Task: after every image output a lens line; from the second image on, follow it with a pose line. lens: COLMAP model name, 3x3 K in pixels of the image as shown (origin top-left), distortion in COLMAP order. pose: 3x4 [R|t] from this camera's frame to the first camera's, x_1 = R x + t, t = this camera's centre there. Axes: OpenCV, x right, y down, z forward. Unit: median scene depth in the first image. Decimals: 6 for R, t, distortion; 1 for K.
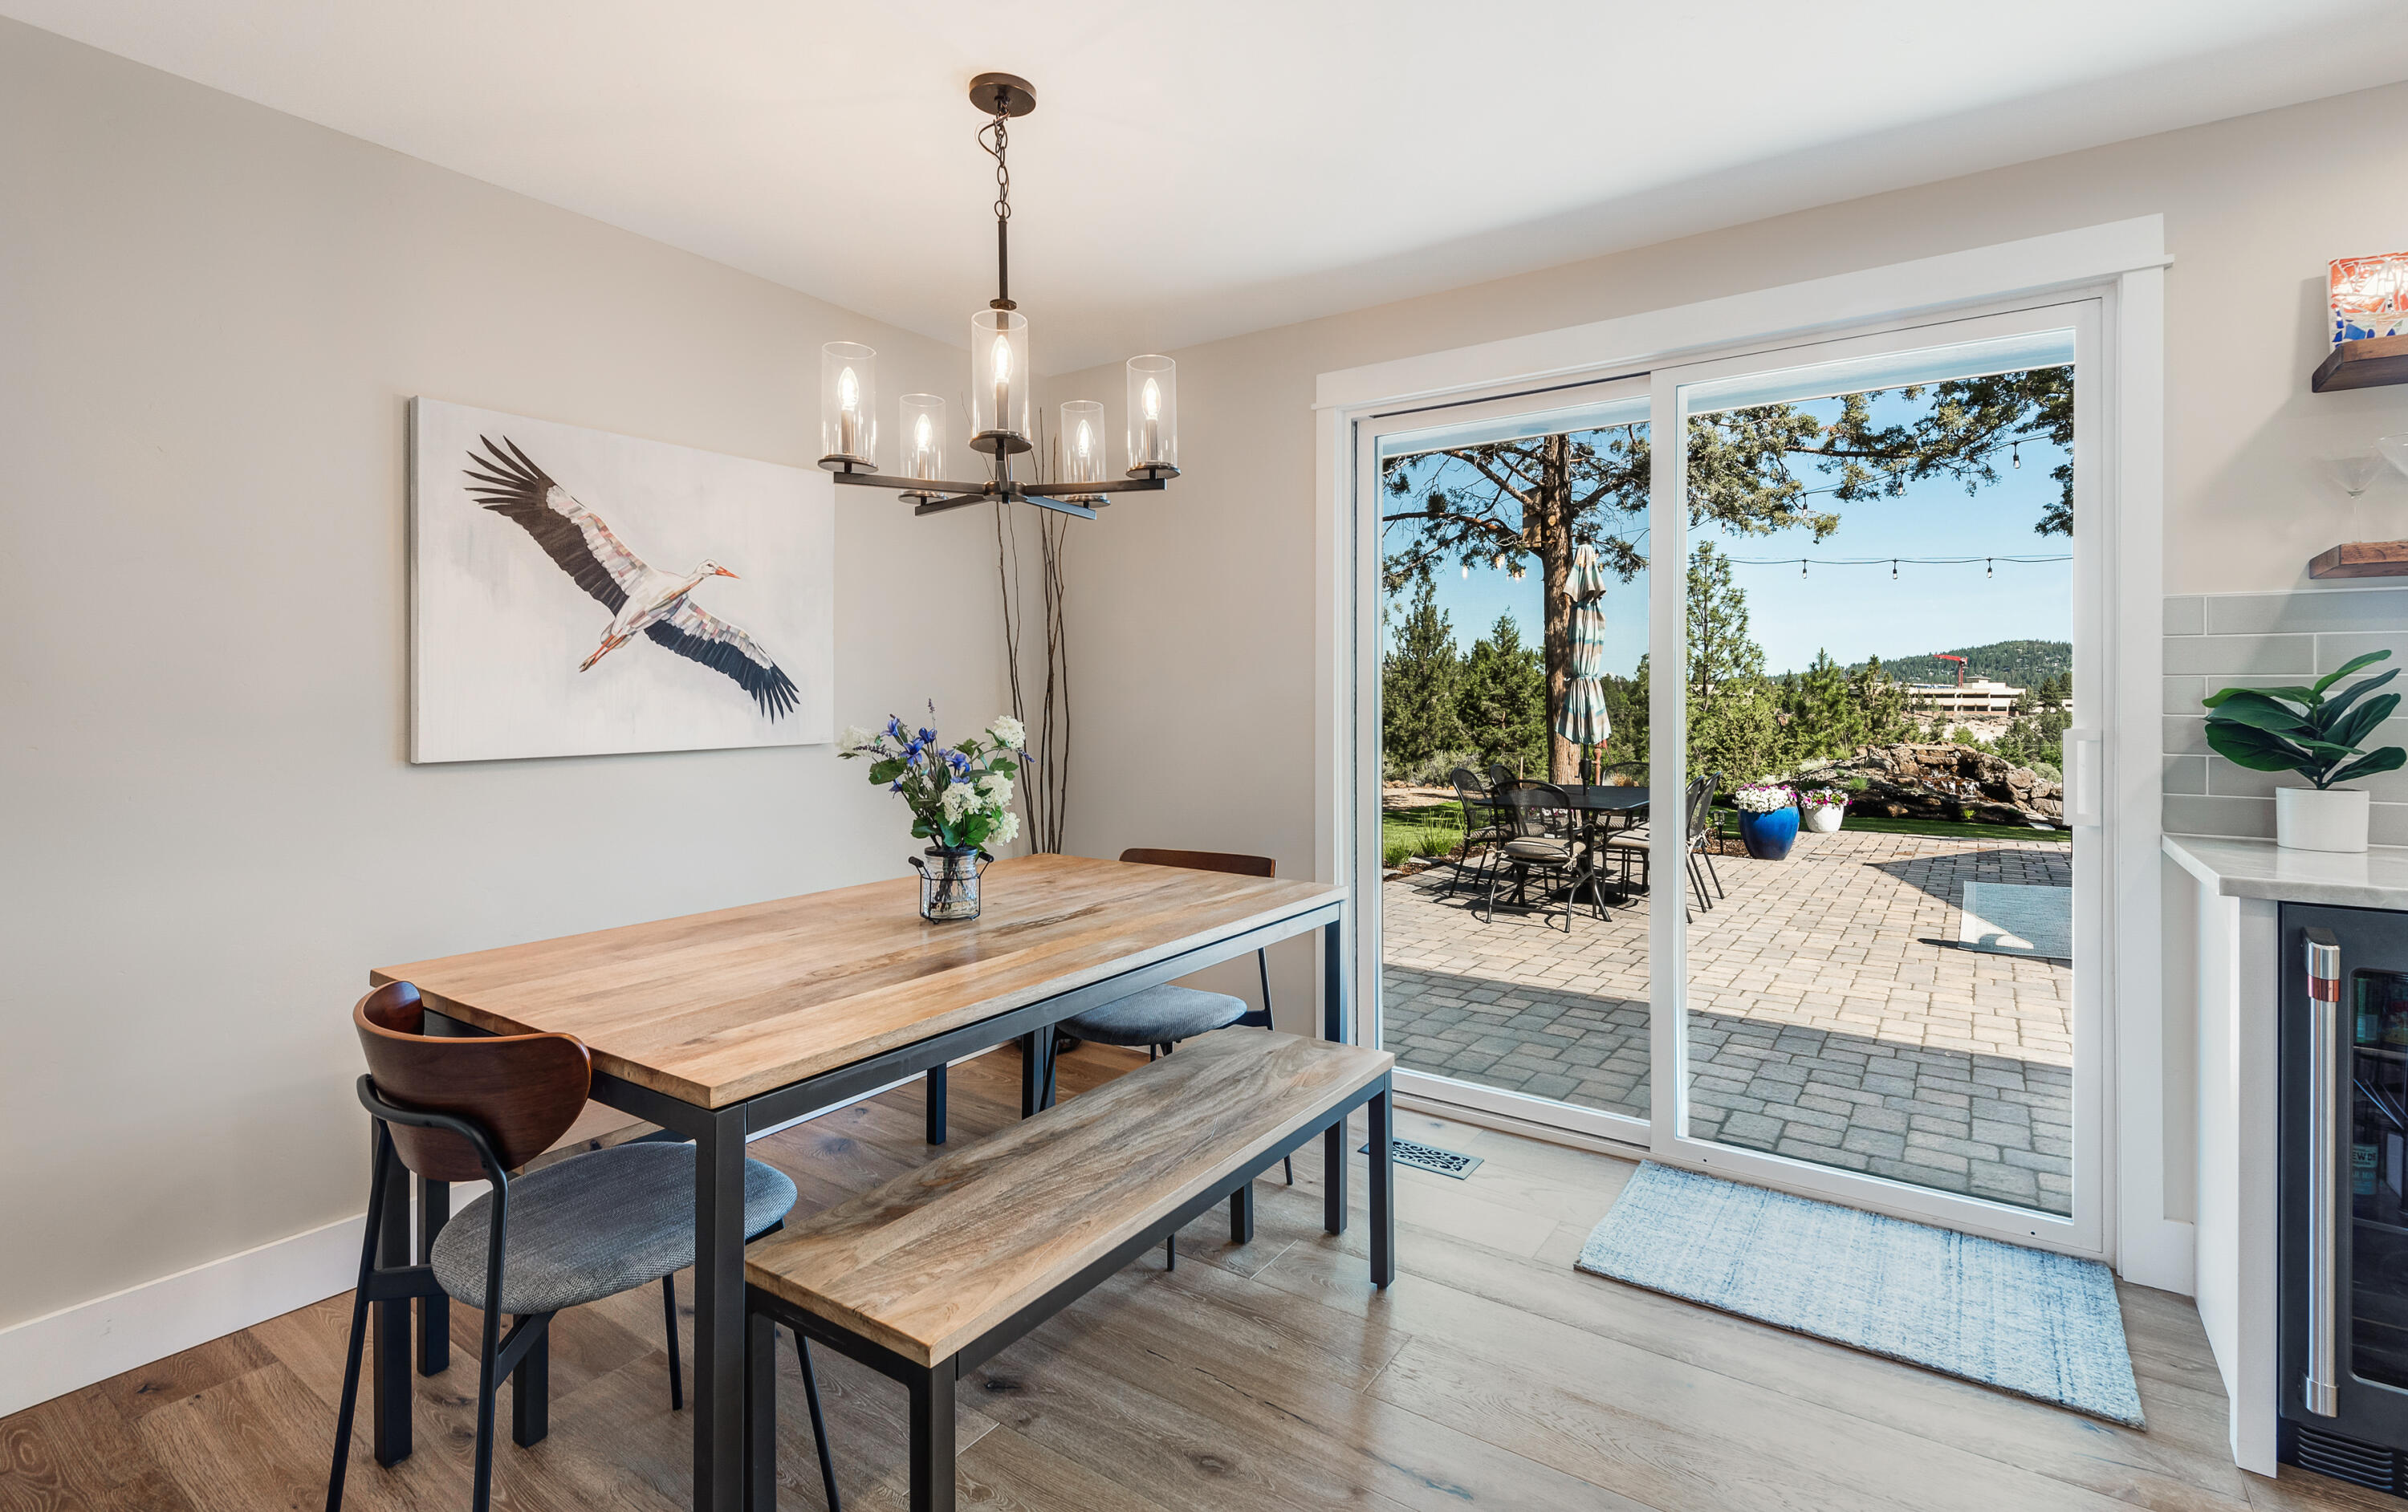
lens RADIAL K [[1107.0, 0, 1214.3], [0, 1107.0, 697.3], [0, 0, 1]] dist [0.002921, -0.003329]
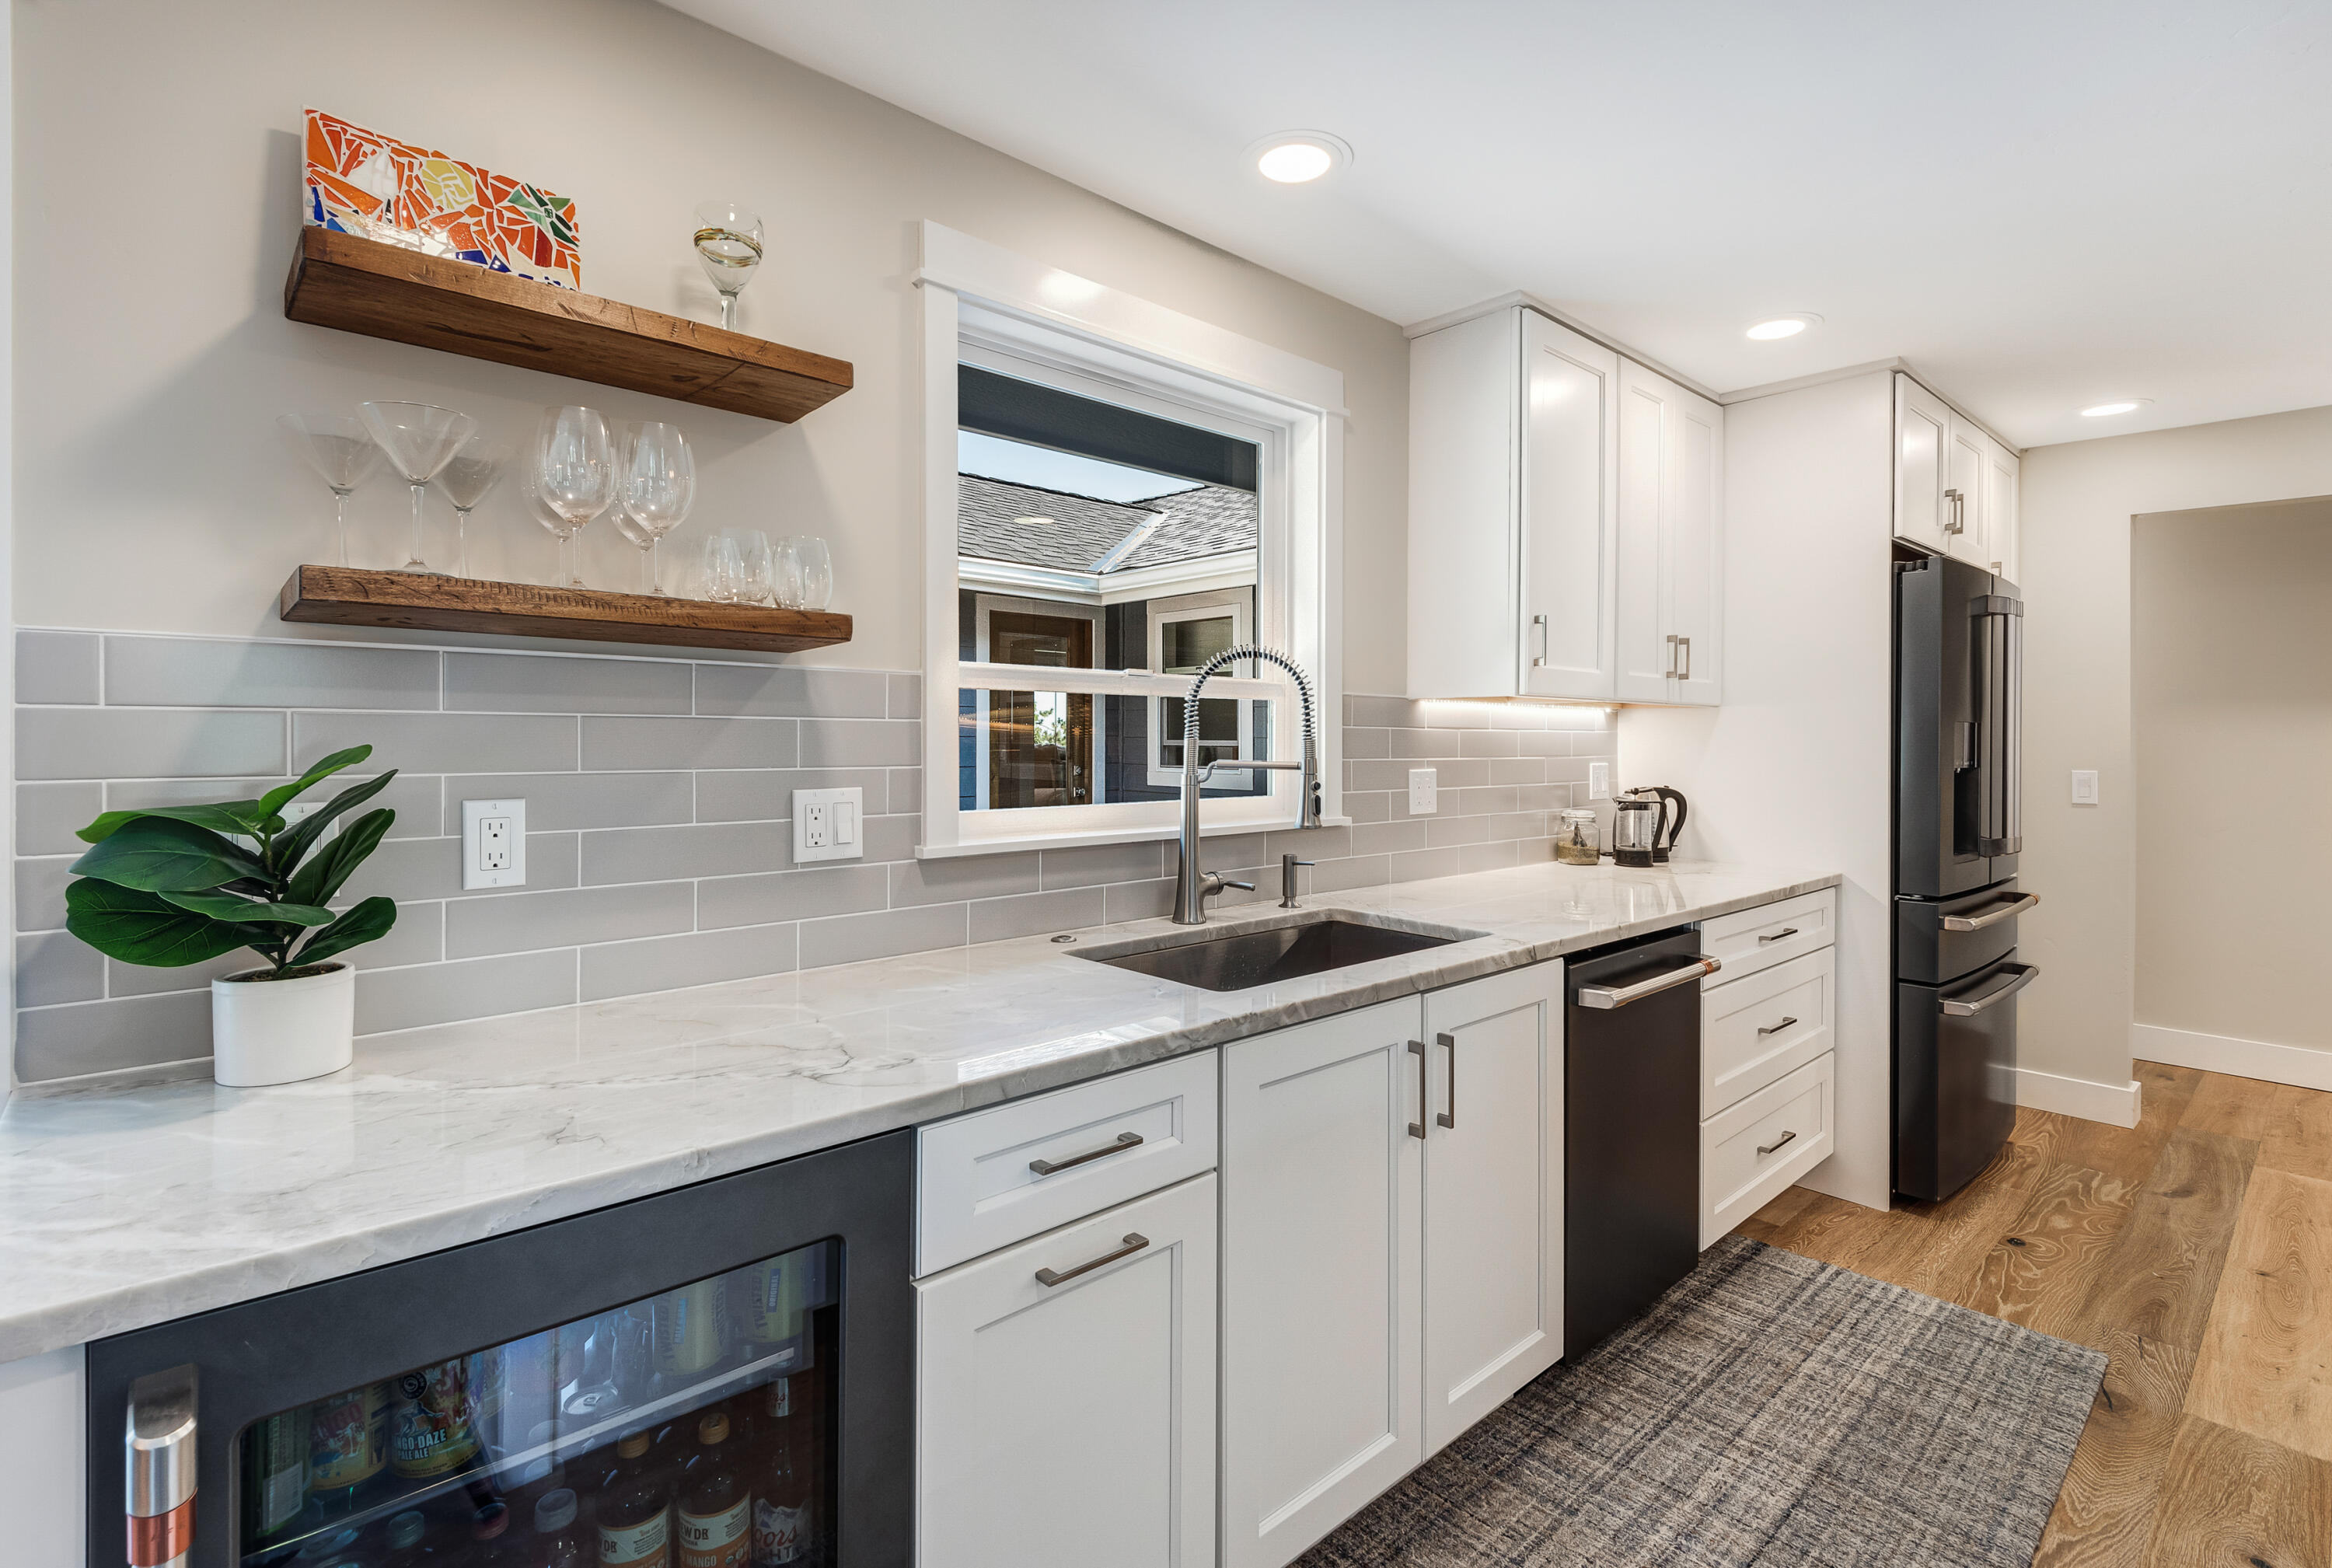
lens RADIAL K [[1109.5, 0, 1171.7], [0, 1109.5, 738.8], [0, 0, 1]] dist [0.018251, -0.008767]
pose [[0.228057, -0.002656, 0.973644, 0.306231], [-0.001793, 0.999993, 0.003148, -0.026957], [-0.973646, -0.002463, 0.228051, 0.232196]]
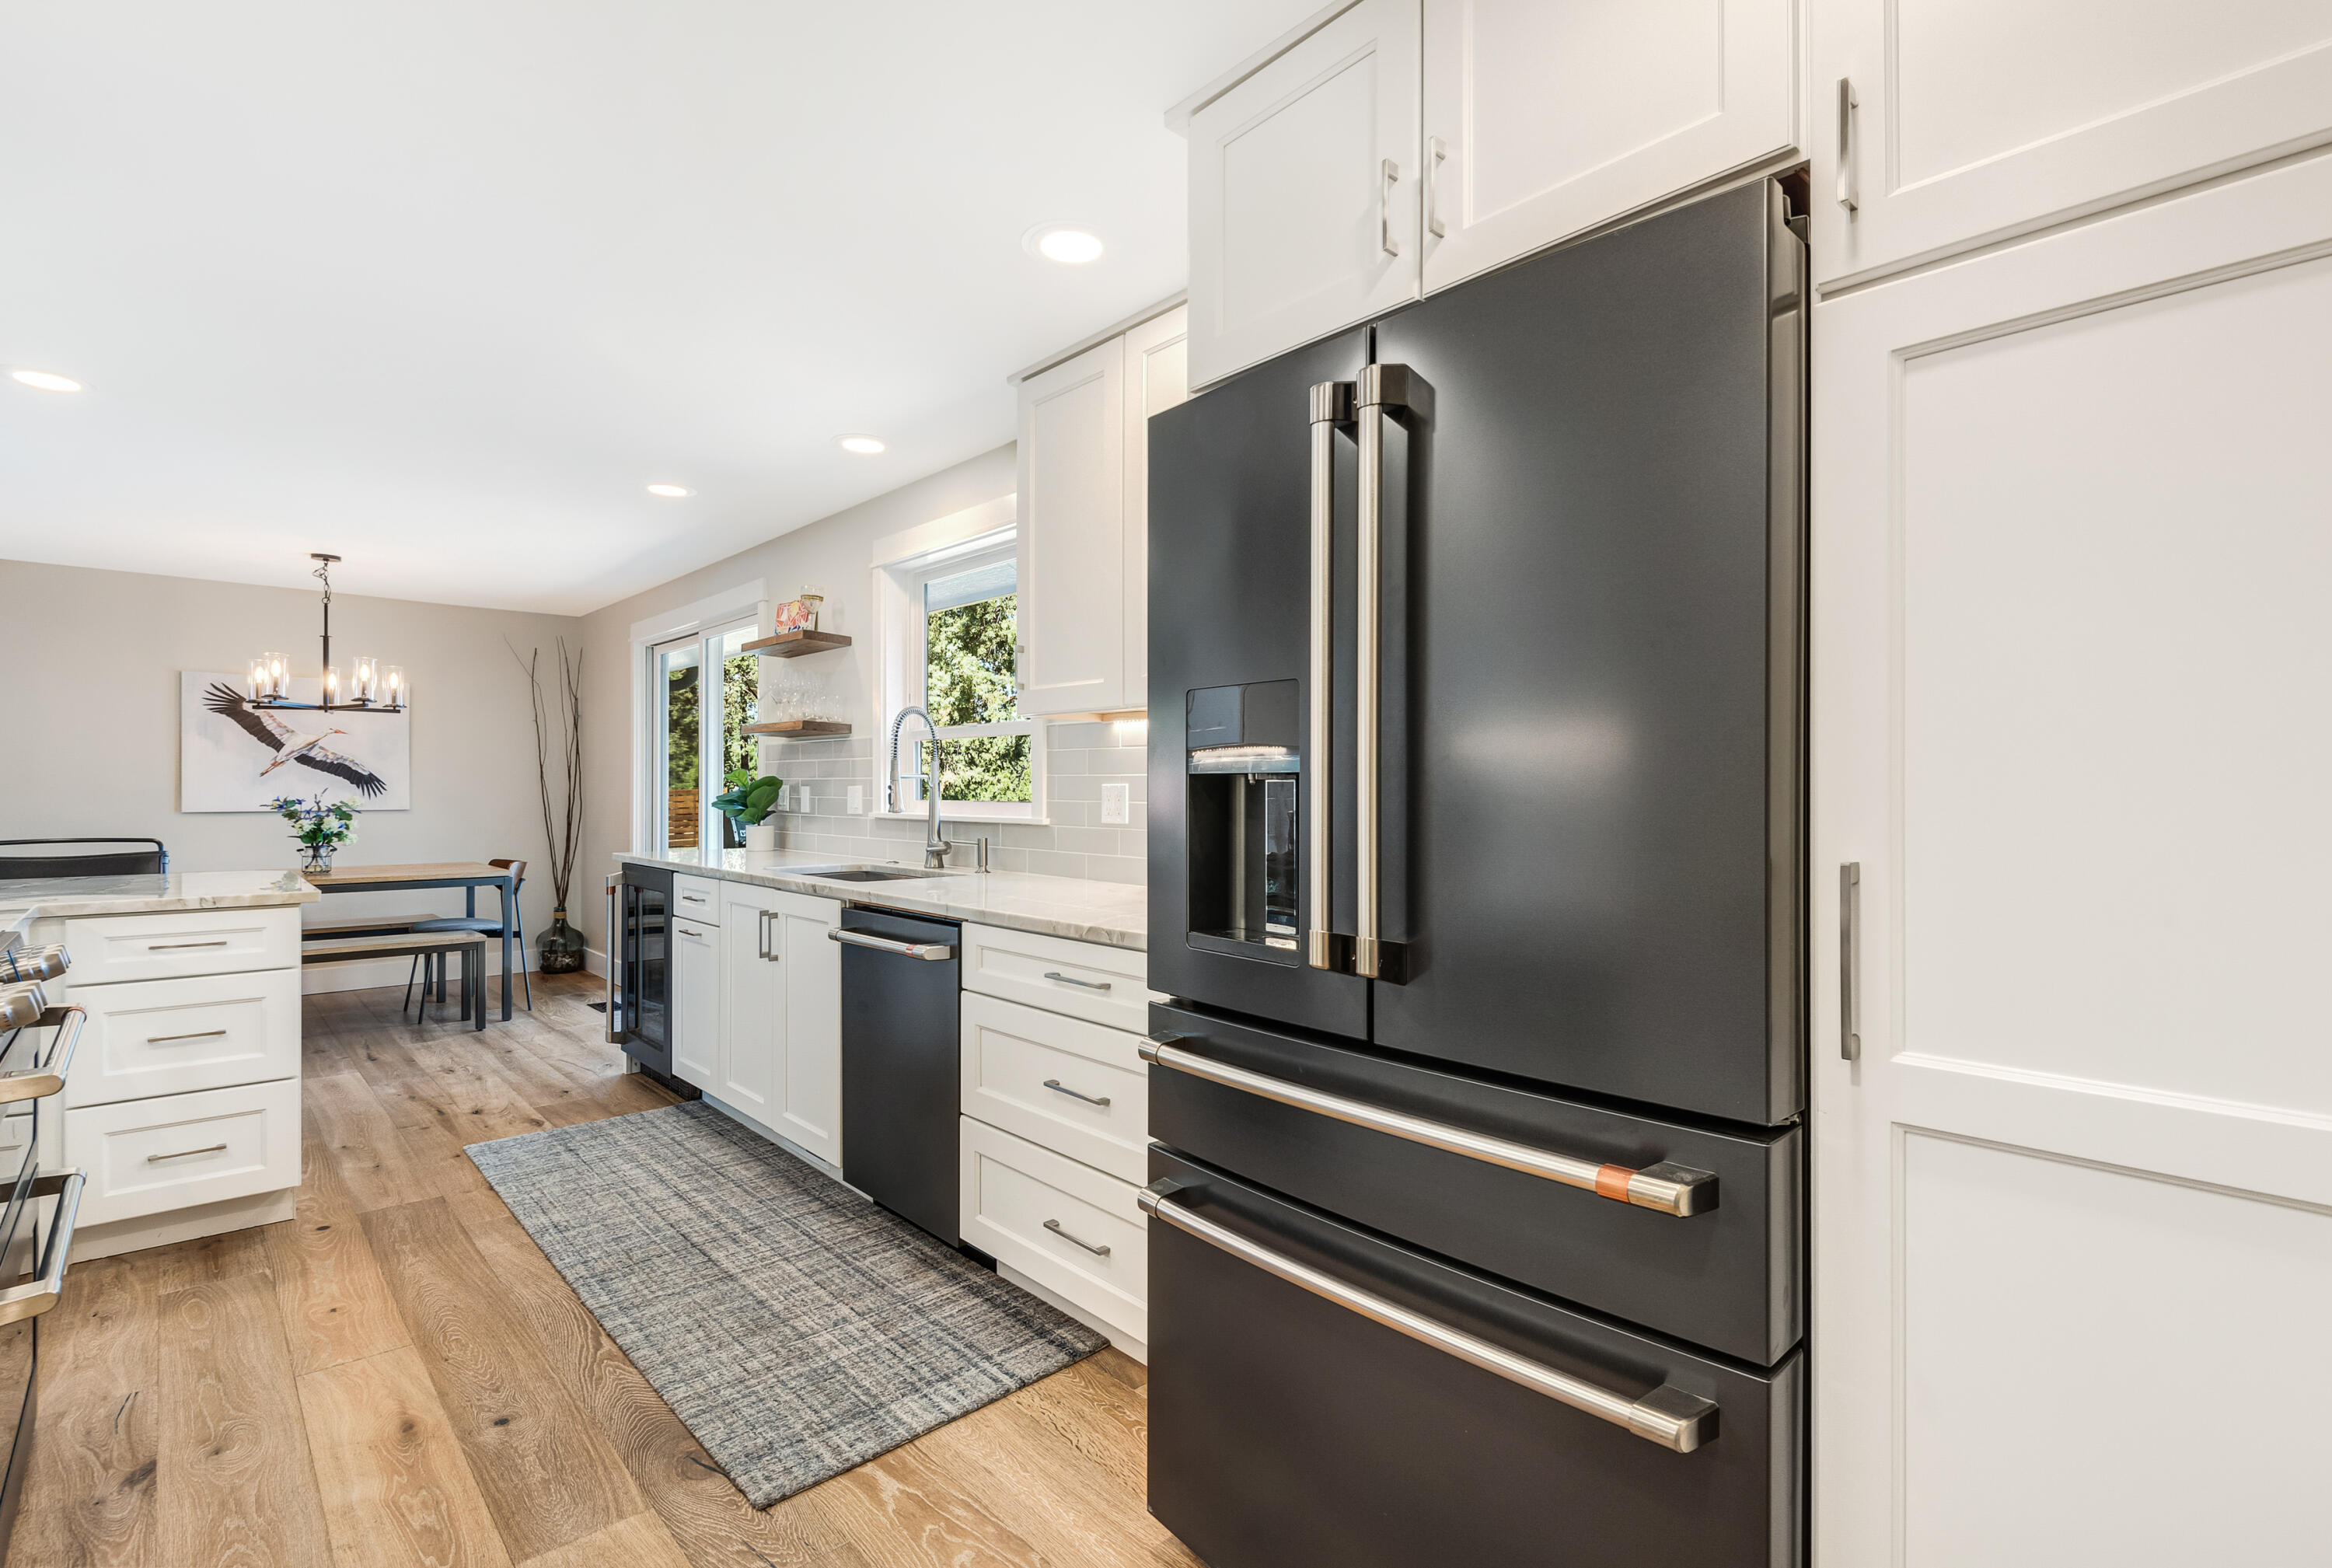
lens RADIAL K [[1089.8, 0, 1174.2], [0, 1089.8, 780.3], [0, 0, 1]] dist [0.026989, -0.014281]
pose [[0.972712, -0.001118, -0.232012, 1.431887], [-0.000873, 0.999964, -0.008478, 0.003117], [0.232013, 0.008449, 0.972676, -0.653931]]
